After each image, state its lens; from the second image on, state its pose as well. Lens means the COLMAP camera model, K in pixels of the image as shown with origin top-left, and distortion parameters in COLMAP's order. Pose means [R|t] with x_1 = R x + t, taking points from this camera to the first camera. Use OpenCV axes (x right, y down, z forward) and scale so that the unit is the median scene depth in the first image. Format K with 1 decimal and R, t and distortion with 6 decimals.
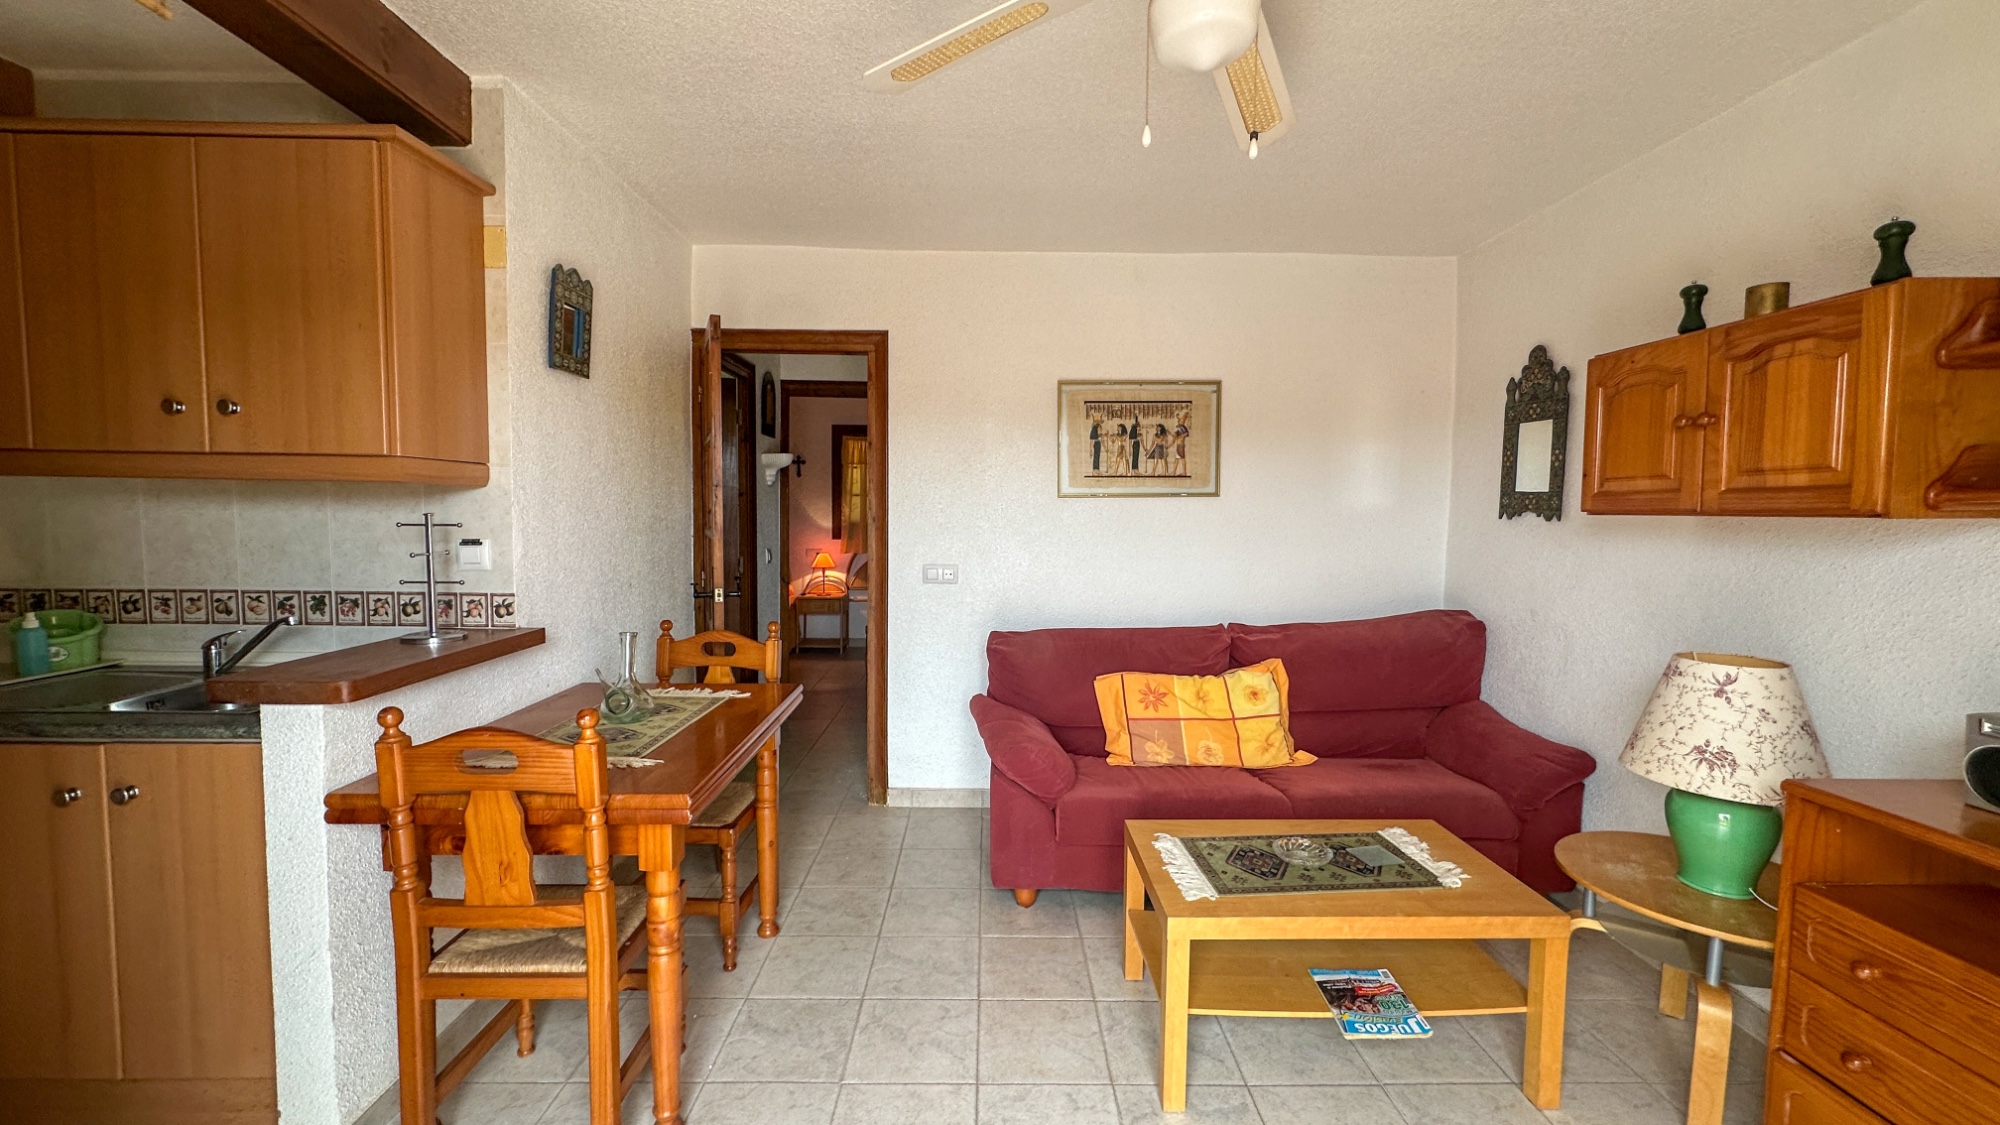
lens RADIAL K [[794.1, 0, 1009.5], [0, 794.1, 565.0], [0, 0, 1]] dist [-0.001335, 0.000479]
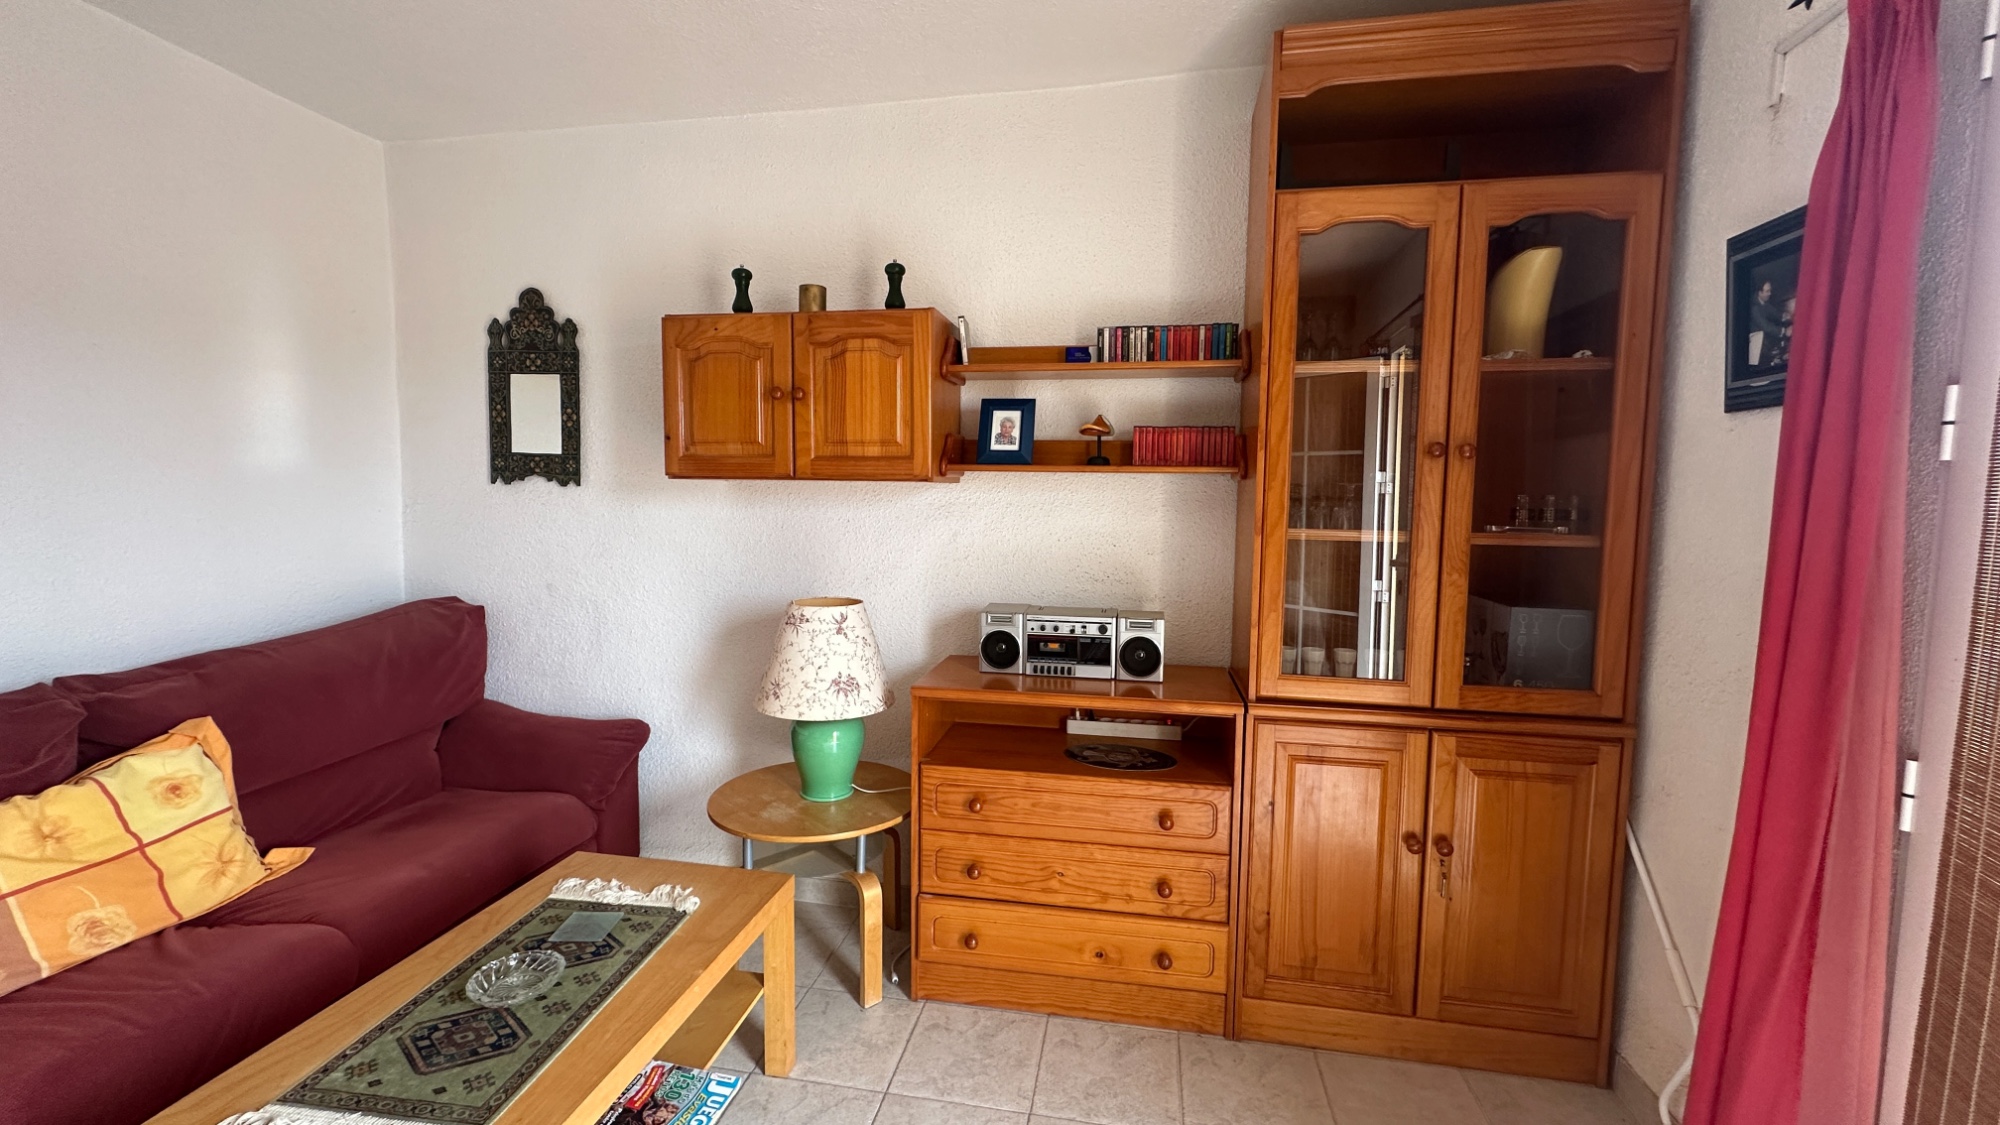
lens RADIAL K [[794.1, 0, 992.1], [0, 794.1, 559.9], [0, 0, 1]] dist [-0.001335, 0.000479]
pose [[0.204368, -0.085312, 0.975170, -0.157939], [0.056409, 0.995566, 0.075275, -0.015210], [-0.977267, 0.039625, 0.208274, 0.425707]]
